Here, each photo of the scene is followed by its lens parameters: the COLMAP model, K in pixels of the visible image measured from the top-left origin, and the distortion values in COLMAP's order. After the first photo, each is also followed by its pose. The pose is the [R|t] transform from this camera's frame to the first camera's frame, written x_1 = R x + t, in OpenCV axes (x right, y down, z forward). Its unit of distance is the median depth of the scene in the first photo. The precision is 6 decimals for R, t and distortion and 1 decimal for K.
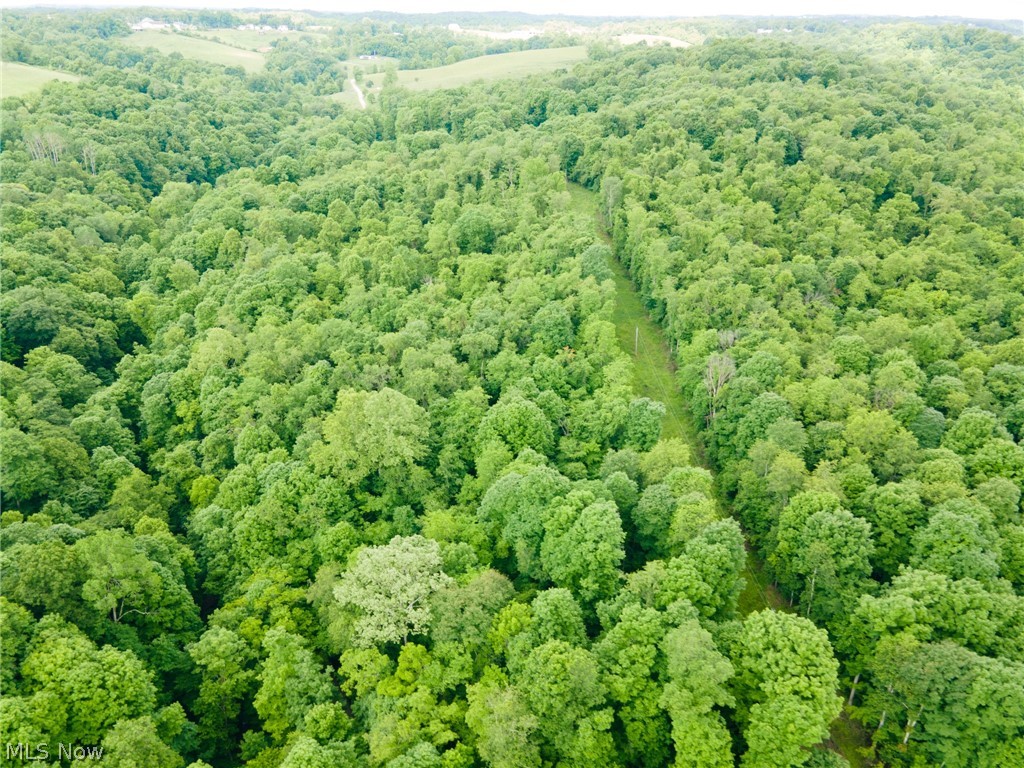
lens RADIAL K [[738.1, 0, 514.0], [0, 738.1, 385.2], [0, 0, 1]] dist [0.036936, 0.004573]
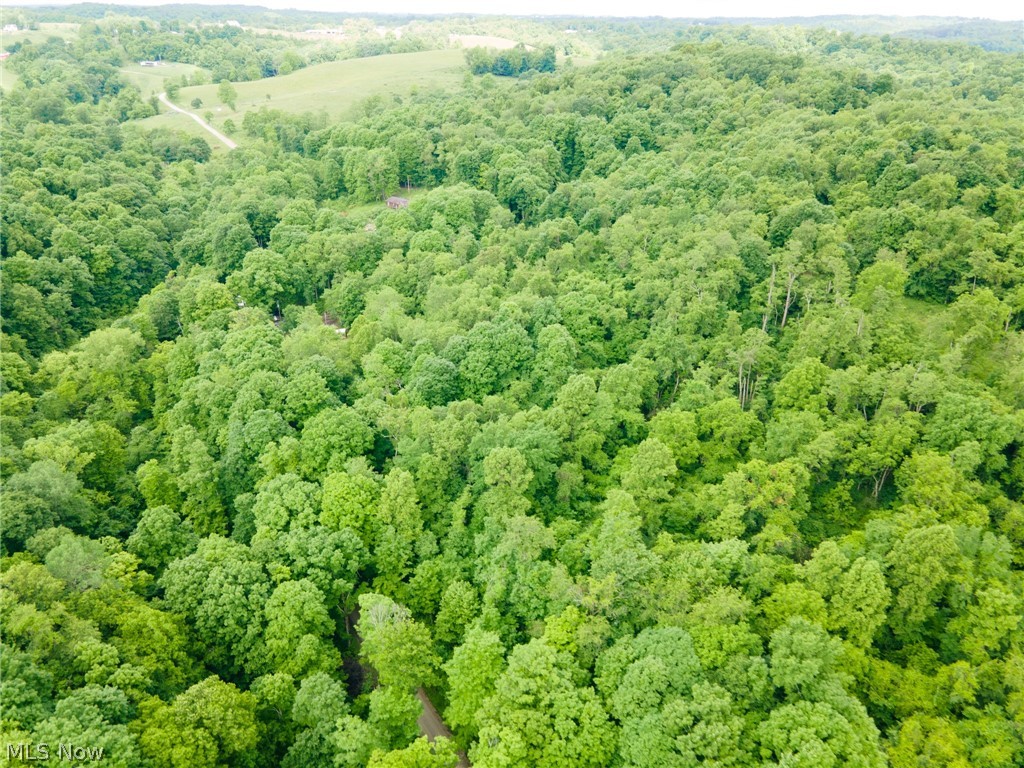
lens RADIAL K [[738.1, 0, 512.2], [0, 738.1, 382.1], [0, 0, 1]] dist [0.036936, 0.004573]
pose [[0.945741, -0.144389, 0.291076, -0.505525], [0.143926, 0.989318, 0.023121, -0.307187], [-0.291305, 0.020027, 0.956421, 0.596569]]
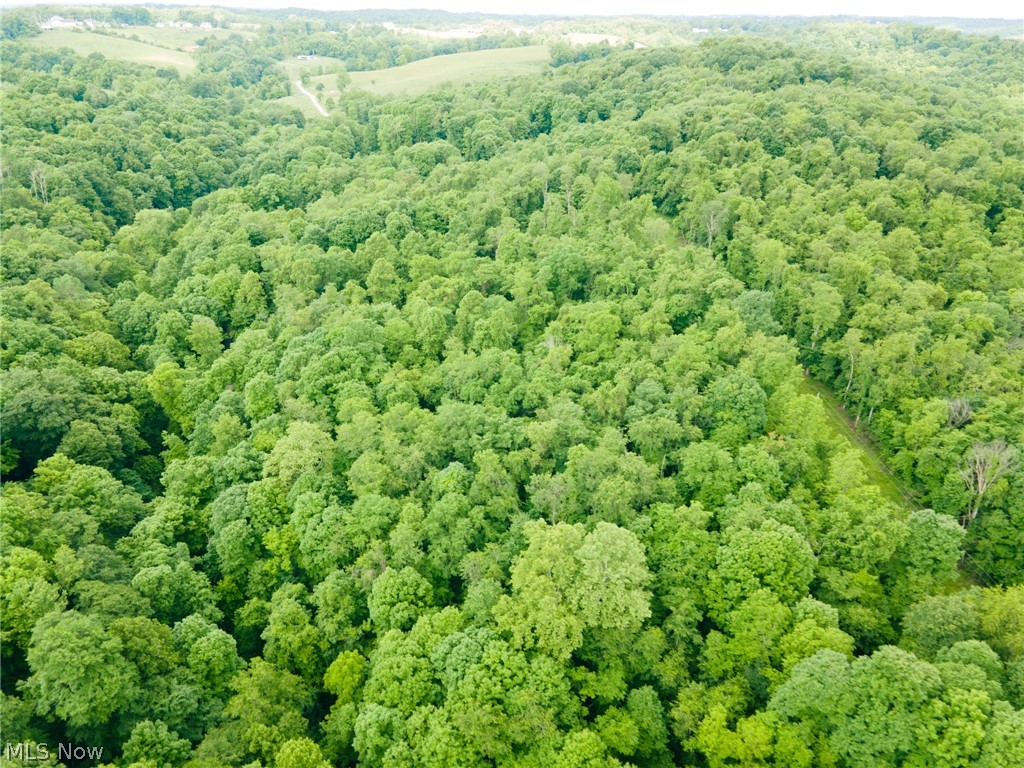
lens RADIAL K [[738.1, 0, 512.2], [0, 738.1, 384.8], [0, 0, 1]] dist [0.036936, 0.004573]
pose [[0.994441, -0.046332, 0.094557, -0.200234], [0.046177, 0.998926, 0.003831, -0.085582], [-0.094633, 0.000556, 0.995512, 0.172544]]
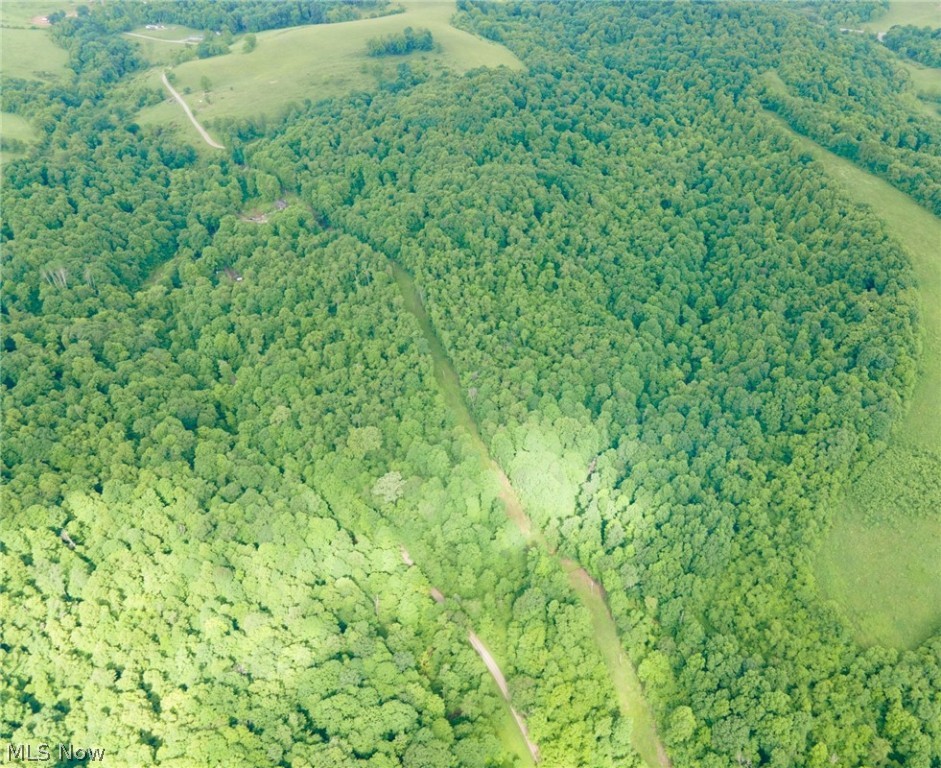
lens RADIAL K [[788.1, 0, 546.7], [0, 788.1, 348.8], [0, 0, 1]] dist [0.037568, 0.003351]
pose [[0.950533, -0.194421, 0.242254, -0.119903], [0.152116, 0.971333, 0.182684, -0.492849], [-0.270826, -0.136797, 0.952859, -1.418184]]
